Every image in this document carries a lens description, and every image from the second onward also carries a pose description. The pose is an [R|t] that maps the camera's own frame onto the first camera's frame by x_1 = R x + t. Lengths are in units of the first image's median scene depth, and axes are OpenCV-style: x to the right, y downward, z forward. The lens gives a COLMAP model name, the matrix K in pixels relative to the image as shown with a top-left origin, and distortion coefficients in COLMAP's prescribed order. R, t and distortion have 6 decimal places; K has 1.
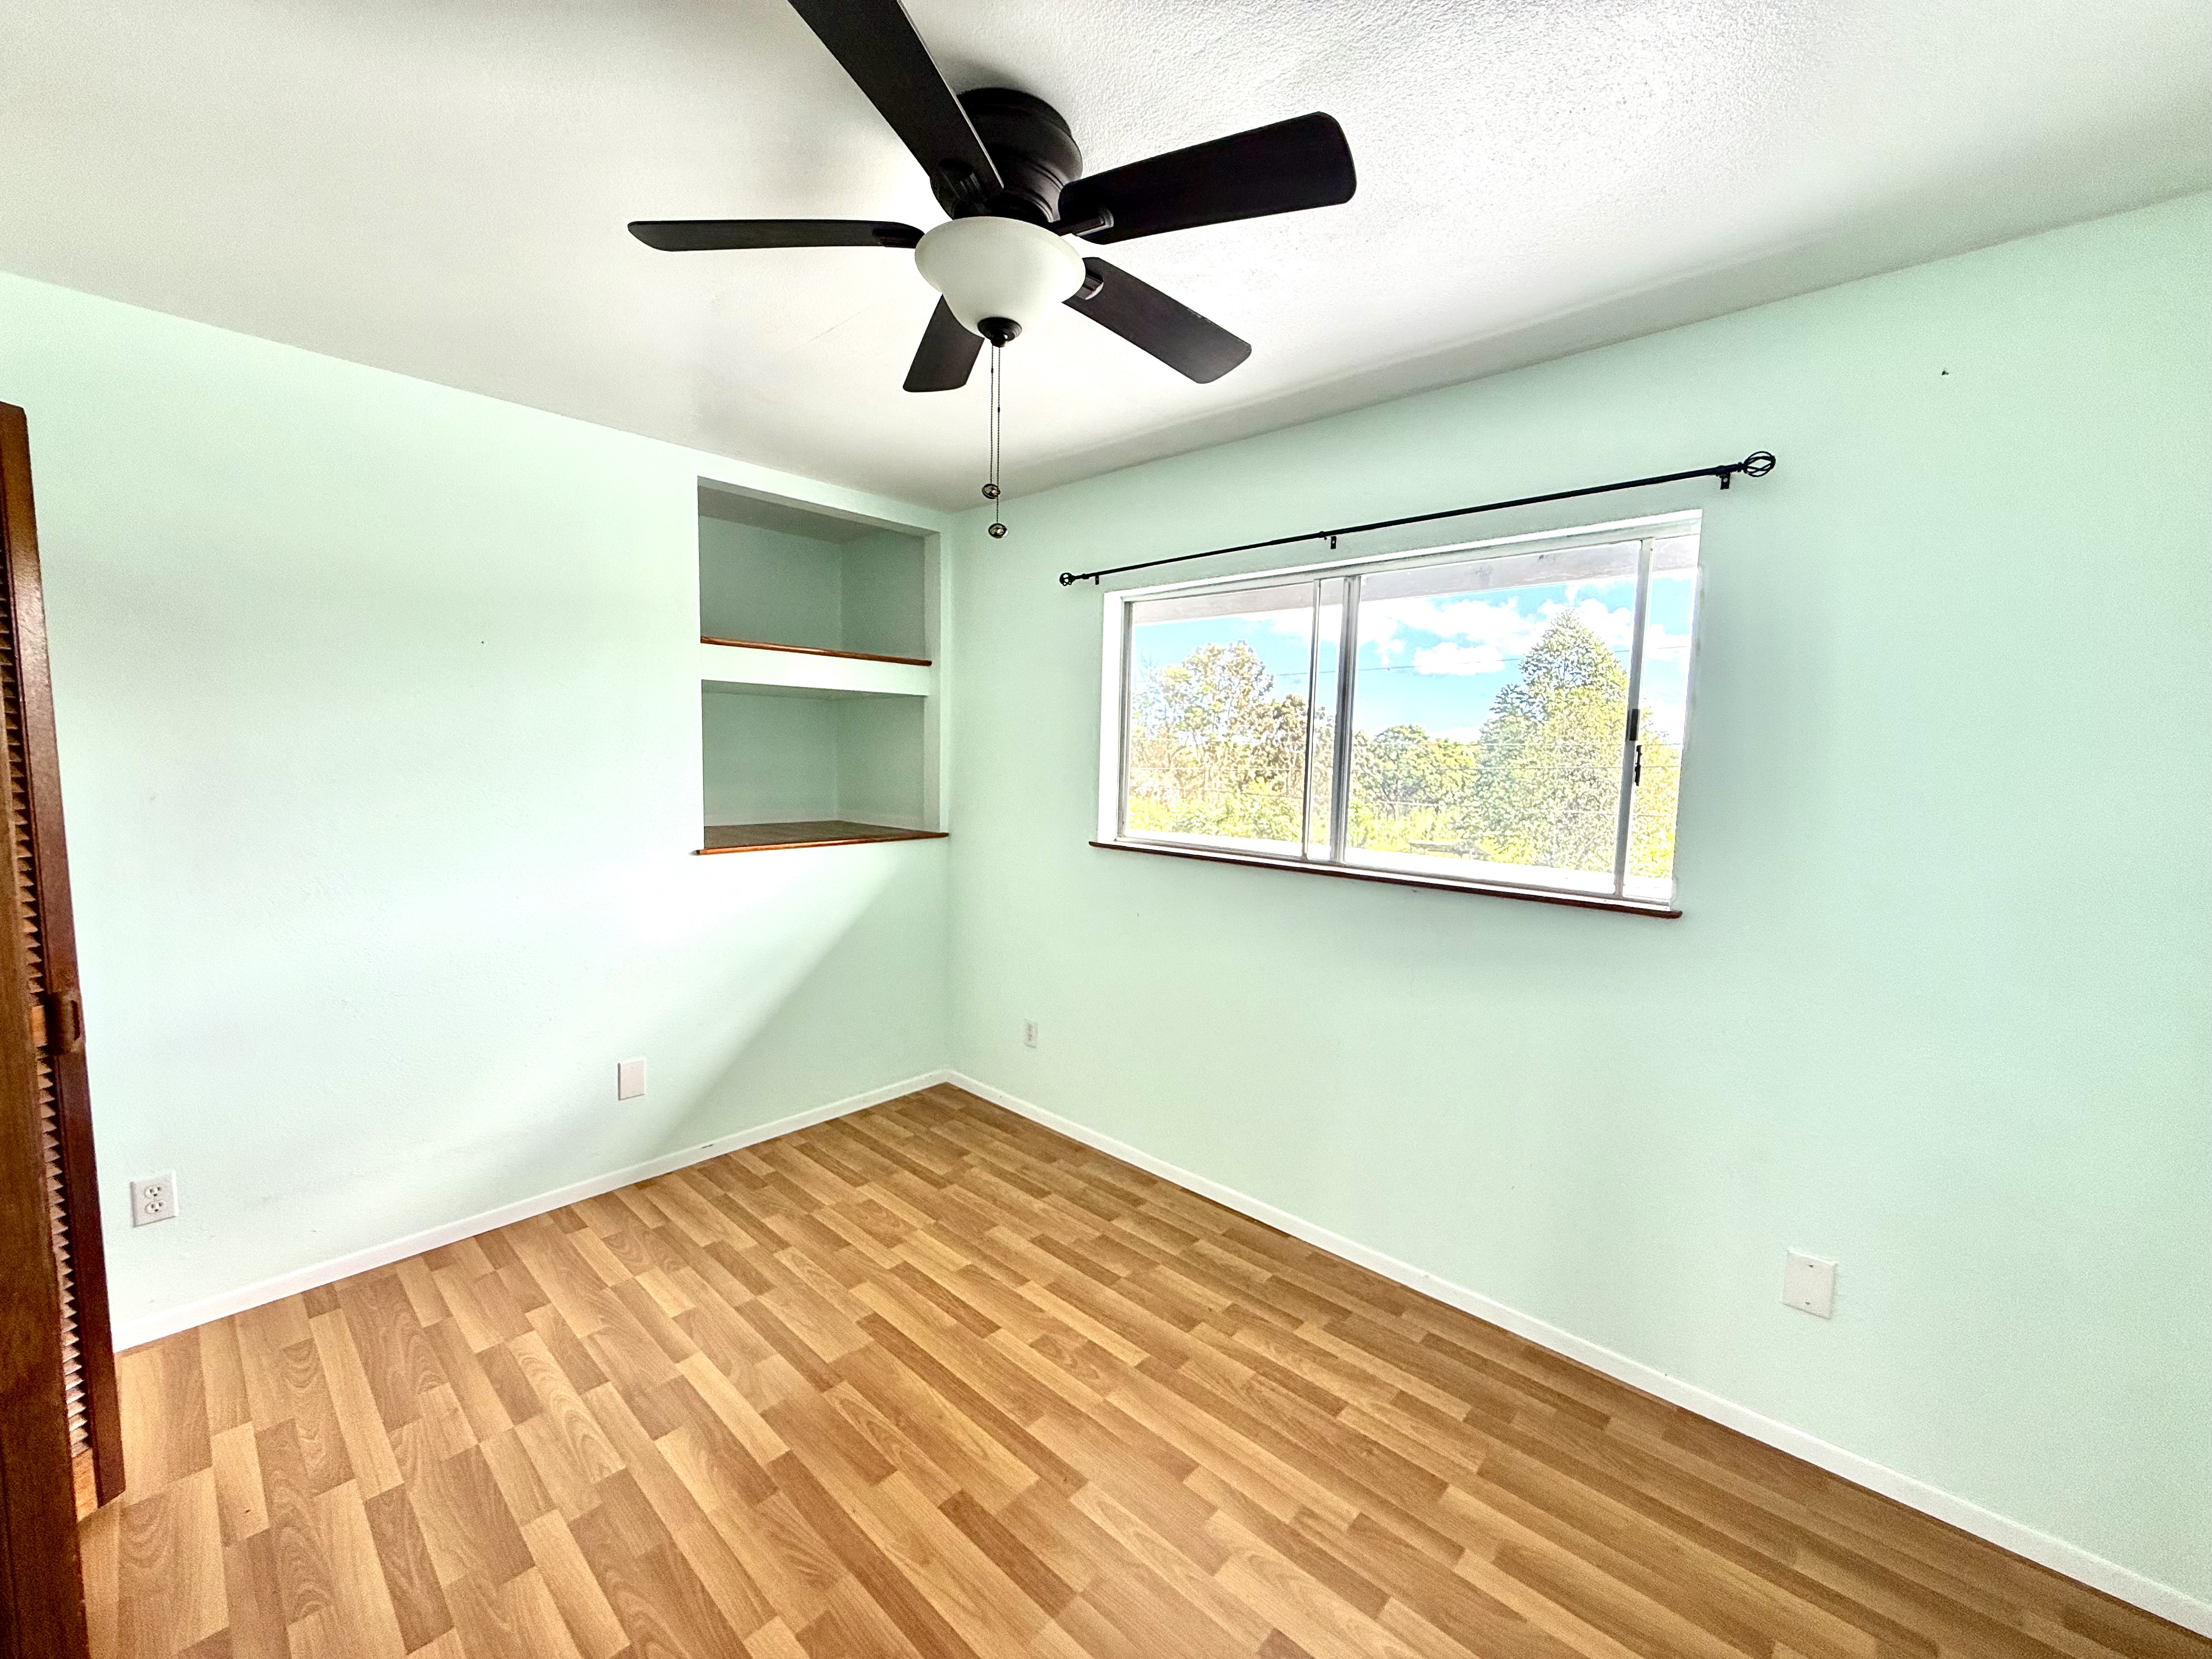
lens RADIAL K [[881.2, 0, 1115.0], [0, 881.2, 824.9], [0, 0, 1]] dist [-0.002391, 0.000621]
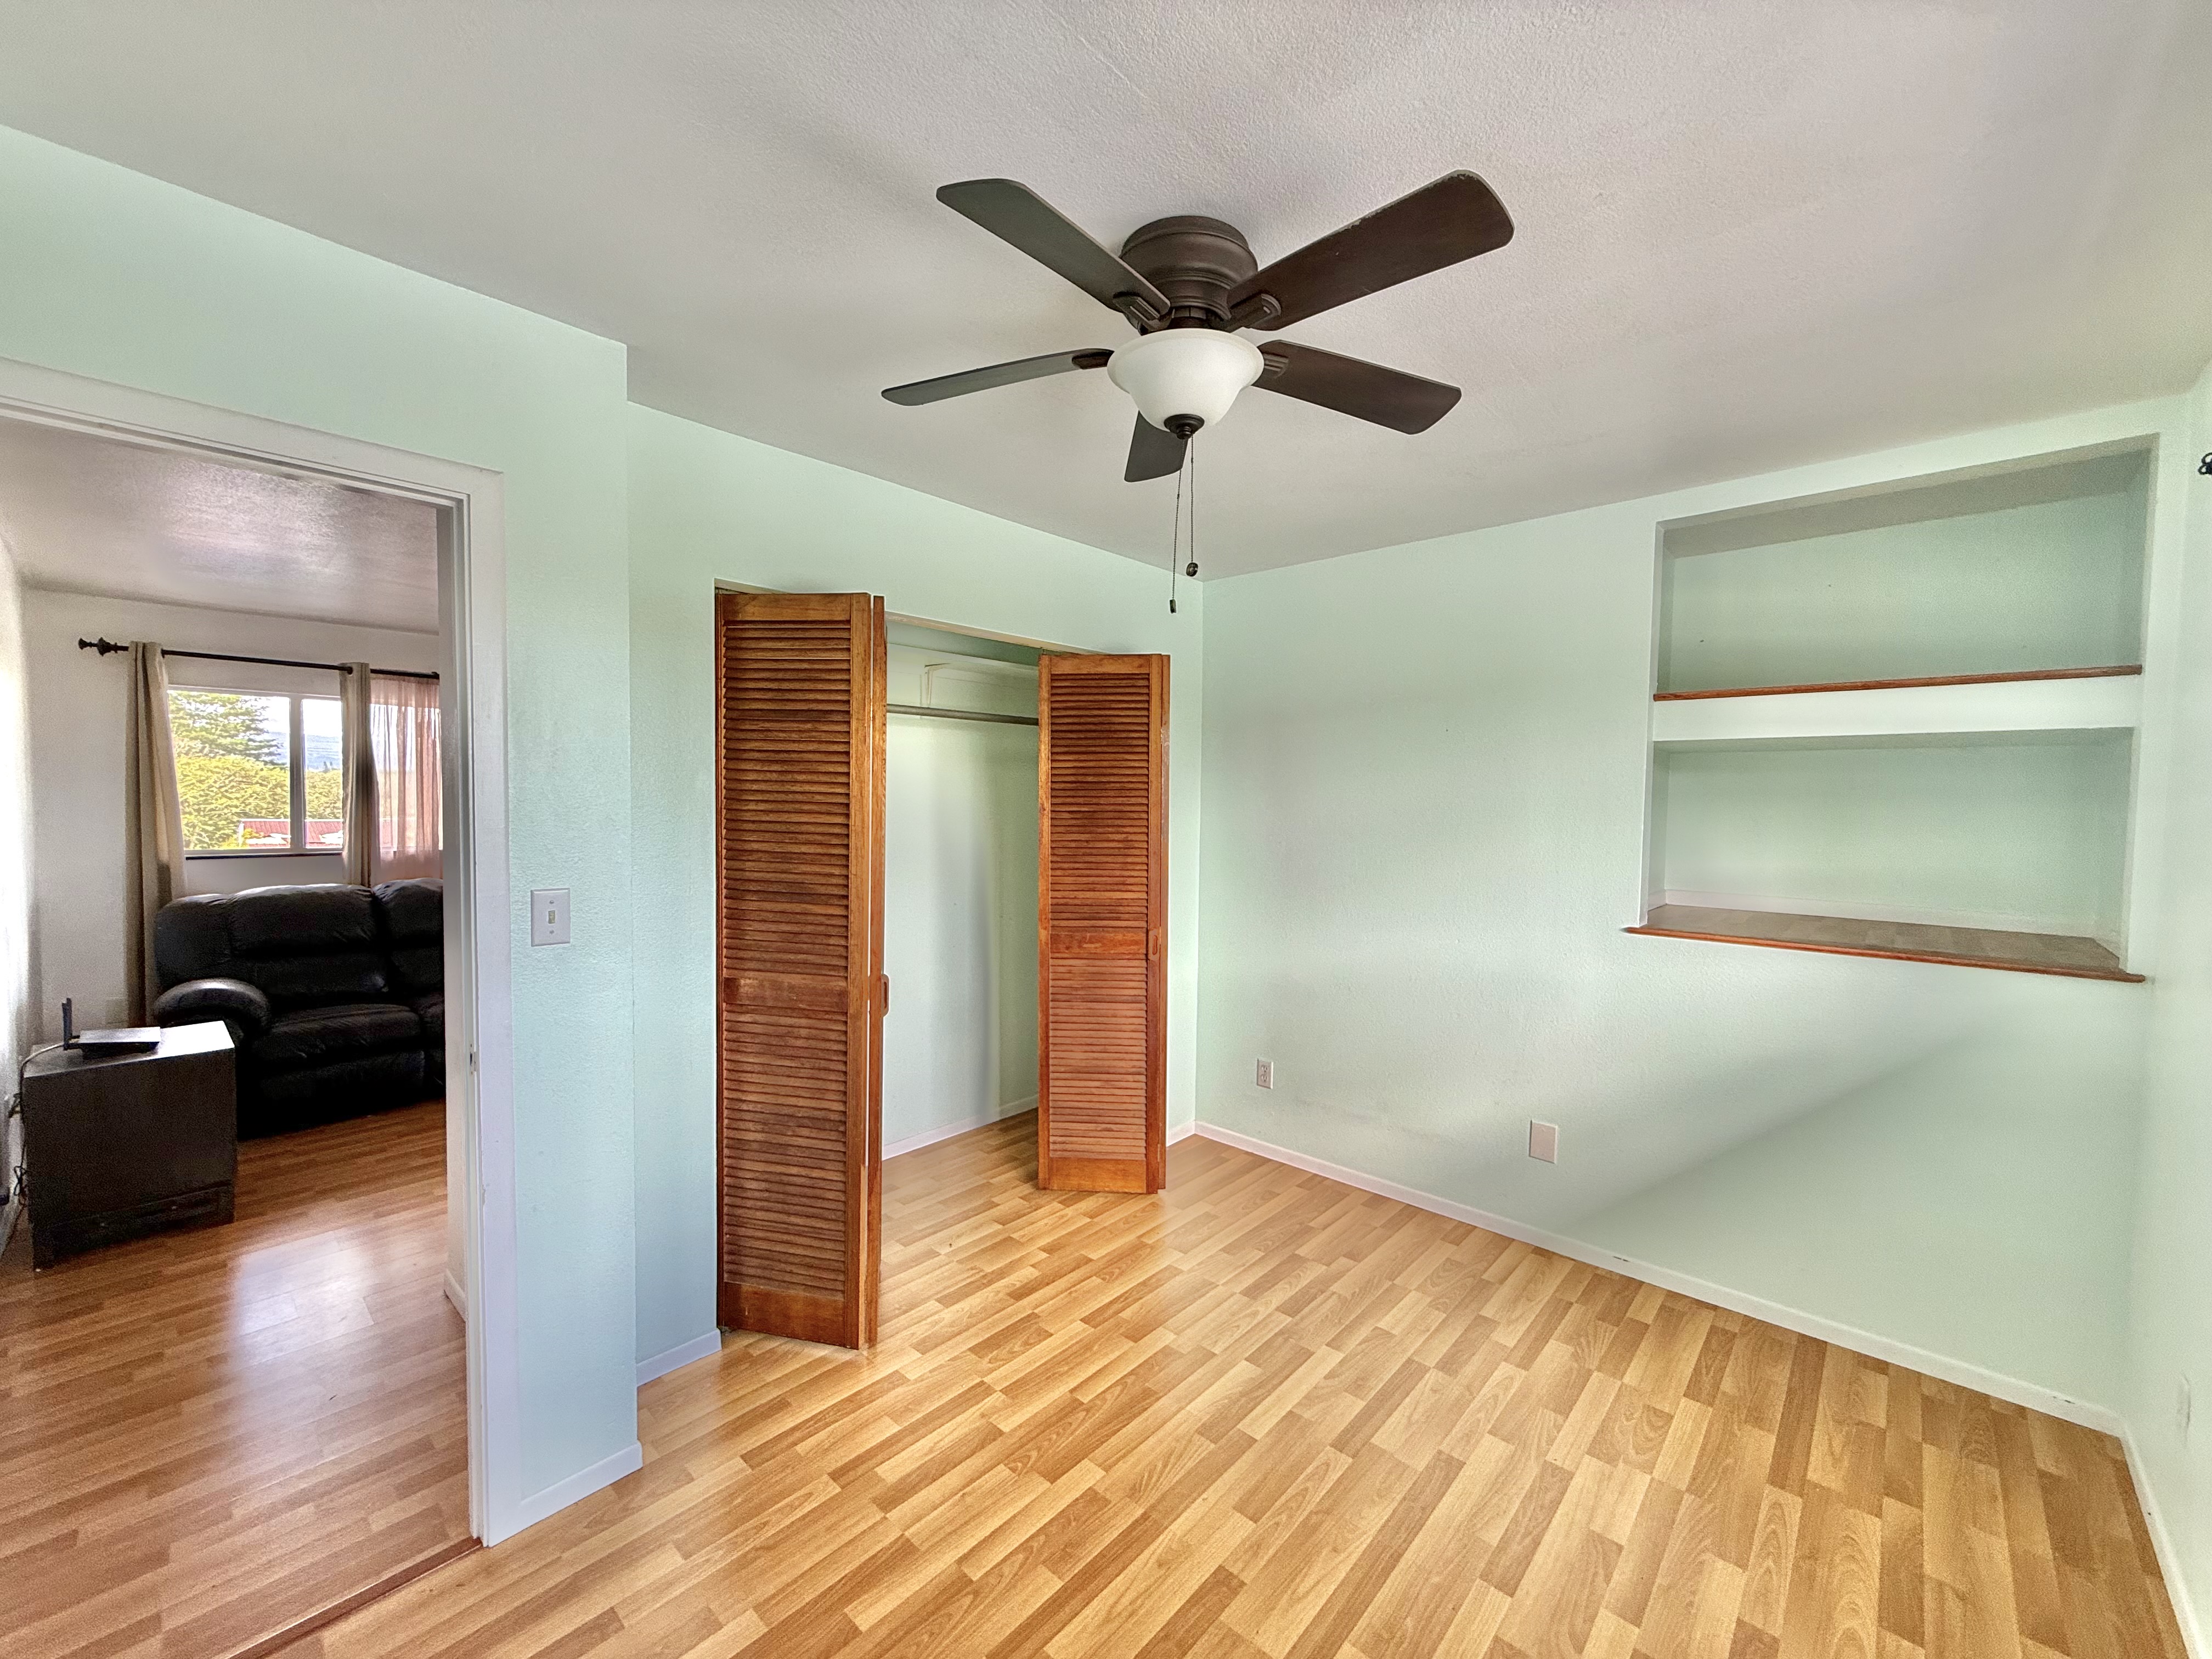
lens RADIAL K [[881.2, 0, 1094.1], [0, 881.2, 821.7], [0, 0, 1]] dist [-0.002391, 0.000621]
pose [[-0.010452, 0.007331, -0.999919, 0.526855], [-0.097555, 0.995195, 0.008316, -0.040171], [0.995175, 0.097634, -0.009686, 0.520609]]
